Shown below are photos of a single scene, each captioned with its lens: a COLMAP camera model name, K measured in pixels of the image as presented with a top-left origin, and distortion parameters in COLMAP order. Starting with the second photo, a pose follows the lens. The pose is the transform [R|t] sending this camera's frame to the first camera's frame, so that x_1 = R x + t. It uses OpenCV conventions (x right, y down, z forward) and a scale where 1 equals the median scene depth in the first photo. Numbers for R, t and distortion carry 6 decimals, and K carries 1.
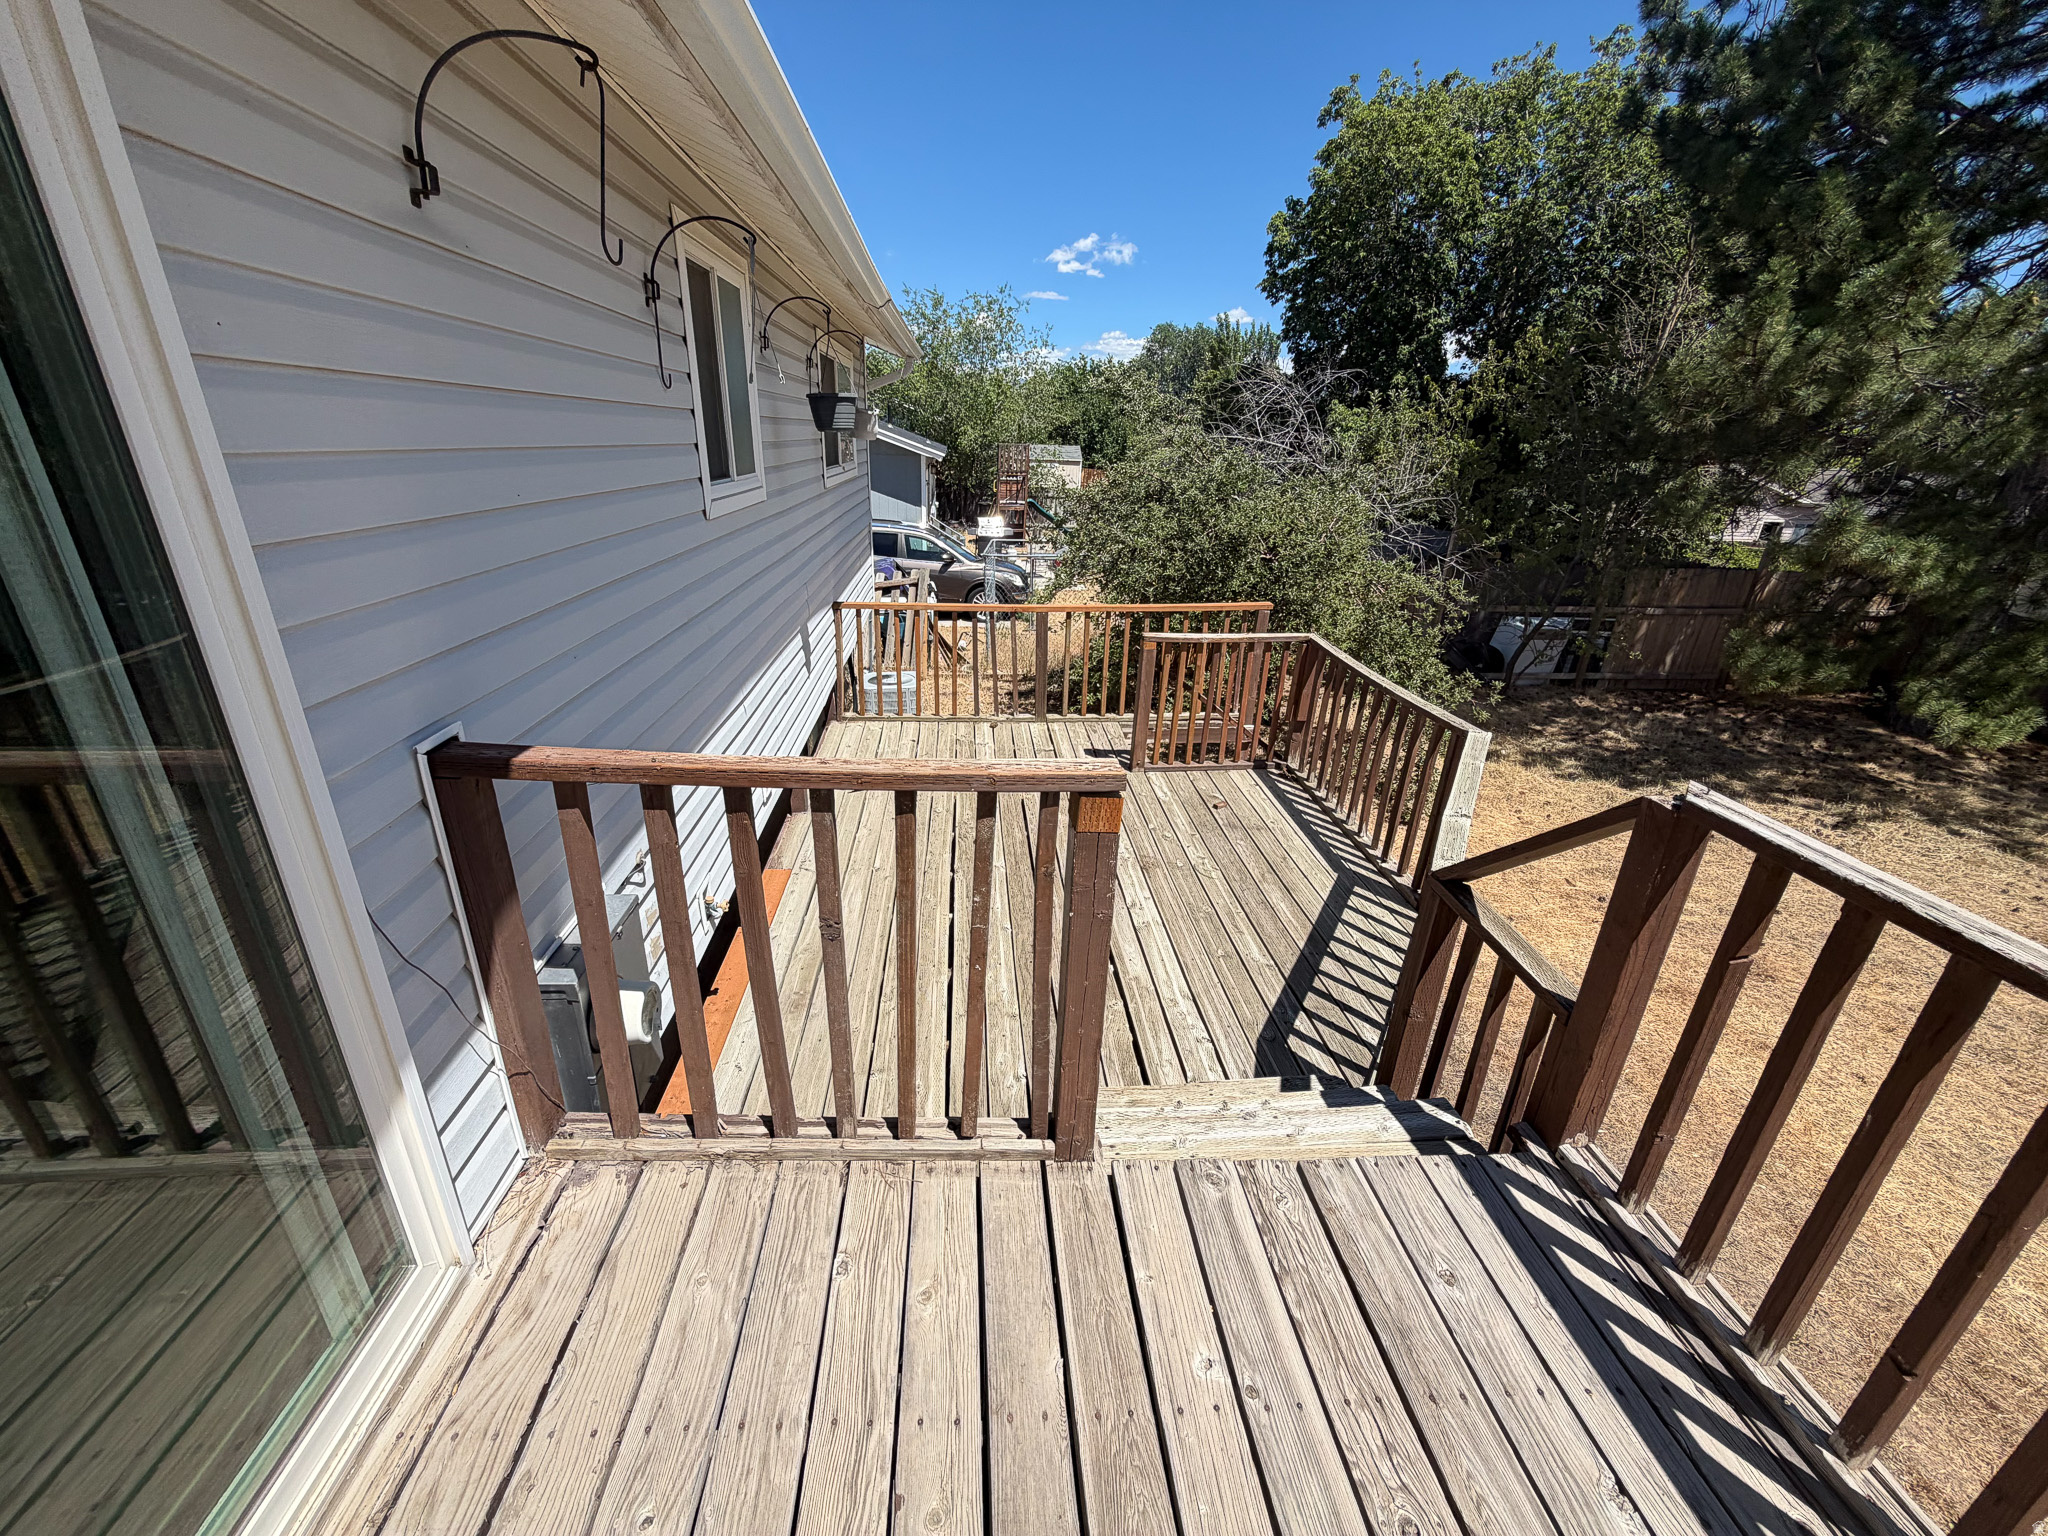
lens RADIAL K [[811.7, 0, 1012.4], [0, 811.7, 771.7], [0, 0, 1]] dist [-0.000199, -0.000114]
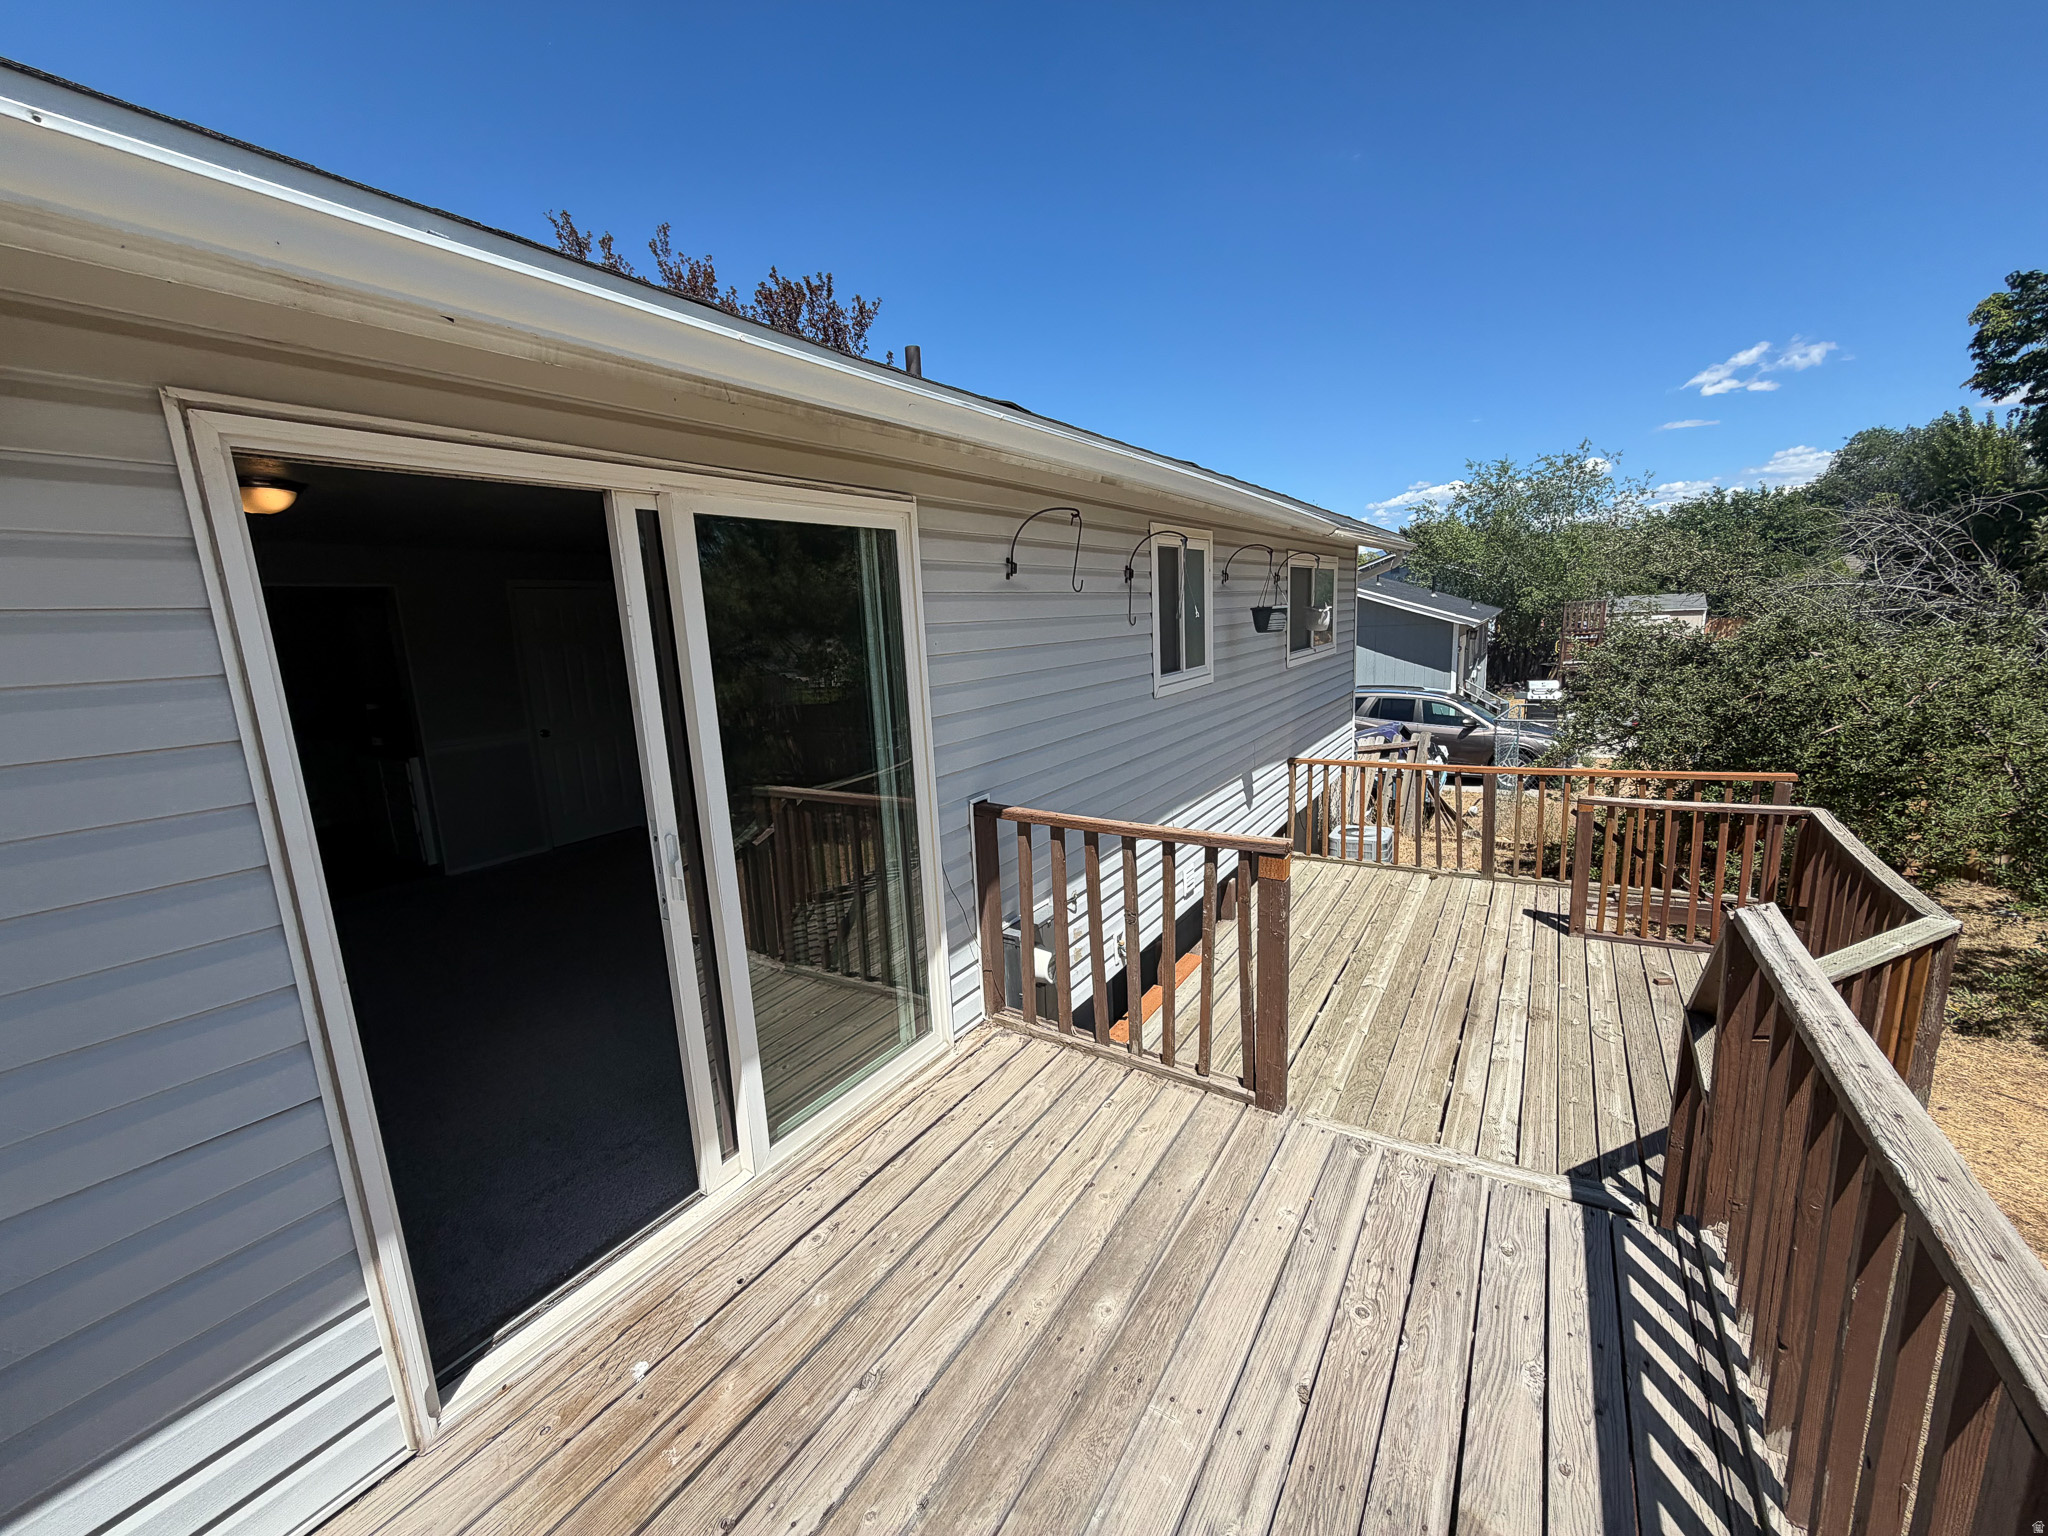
lens RADIAL K [[808.3, 0, 1017.4], [0, 808.3, 780.5], [0, 0, 1]] dist [-0.000060, 0.000010]
pose [[0.801882, 0.047071, -0.595625, 0.126996], [-0.155900, 0.978842, -0.132531, 0.033707], [0.576784, 0.199132, 0.792254, -0.130000]]
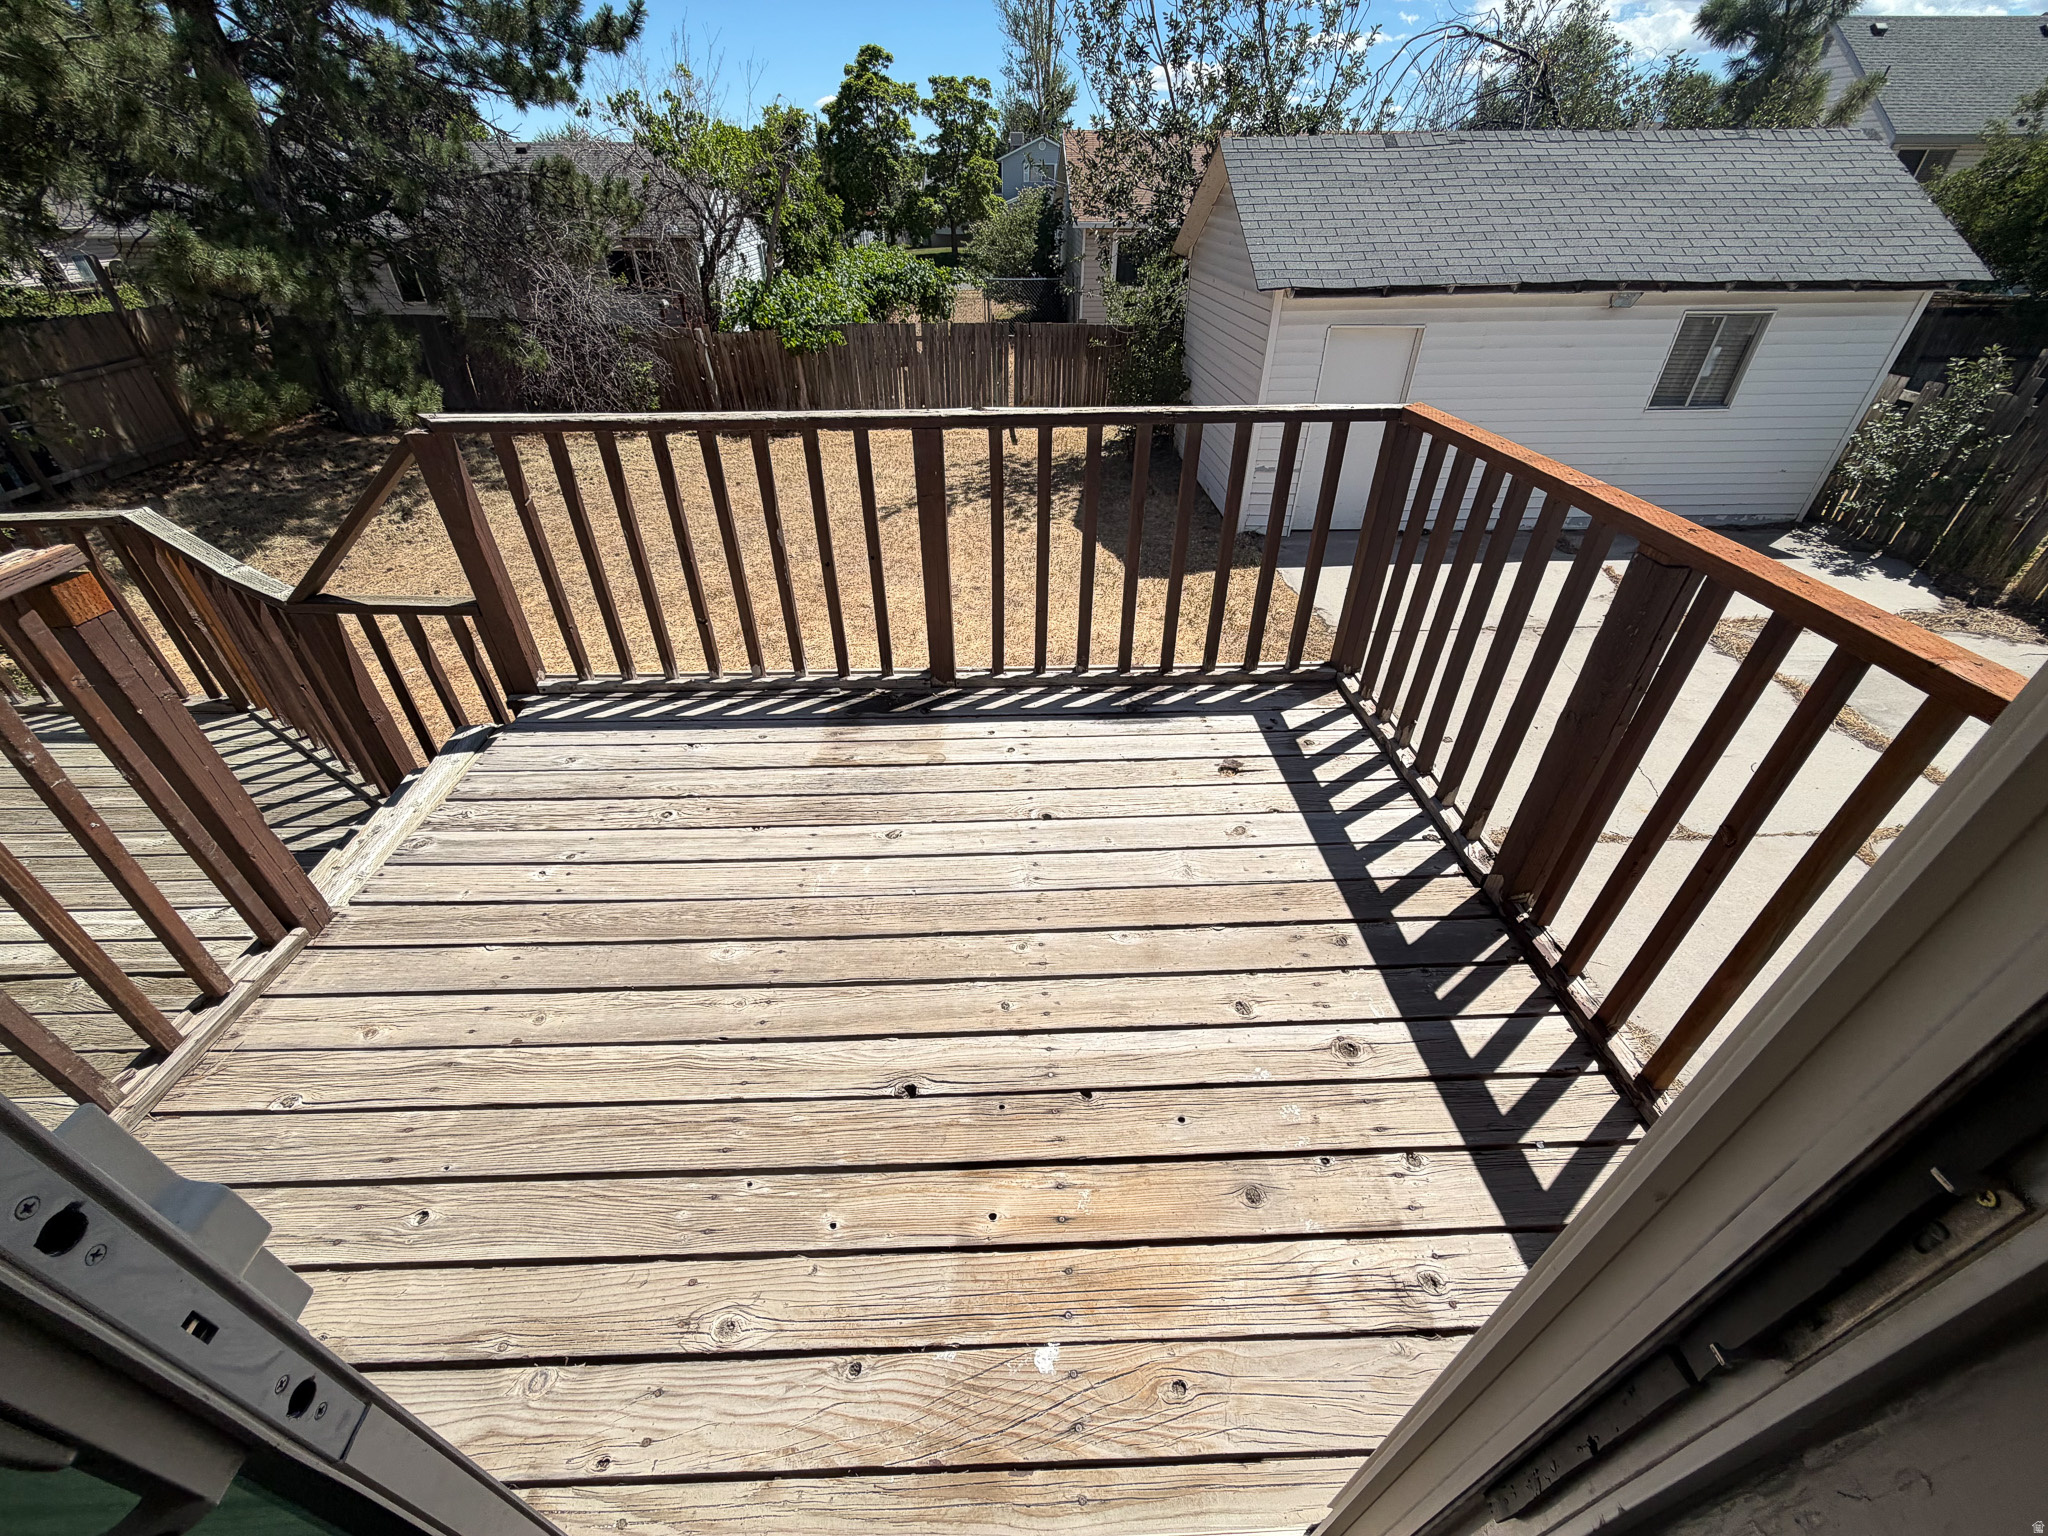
lens RADIAL K [[819.1, 0, 1016.2], [0, 819.1, 767.1], [0, 0, 1]] dist [-0.000226, 0.000173]
pose [[0.032591, -0.605603, 0.795100, -0.141528], [0.379426, 0.743466, 0.550722, 0.015901], [-0.924648, 0.283733, 0.254011, -0.041614]]
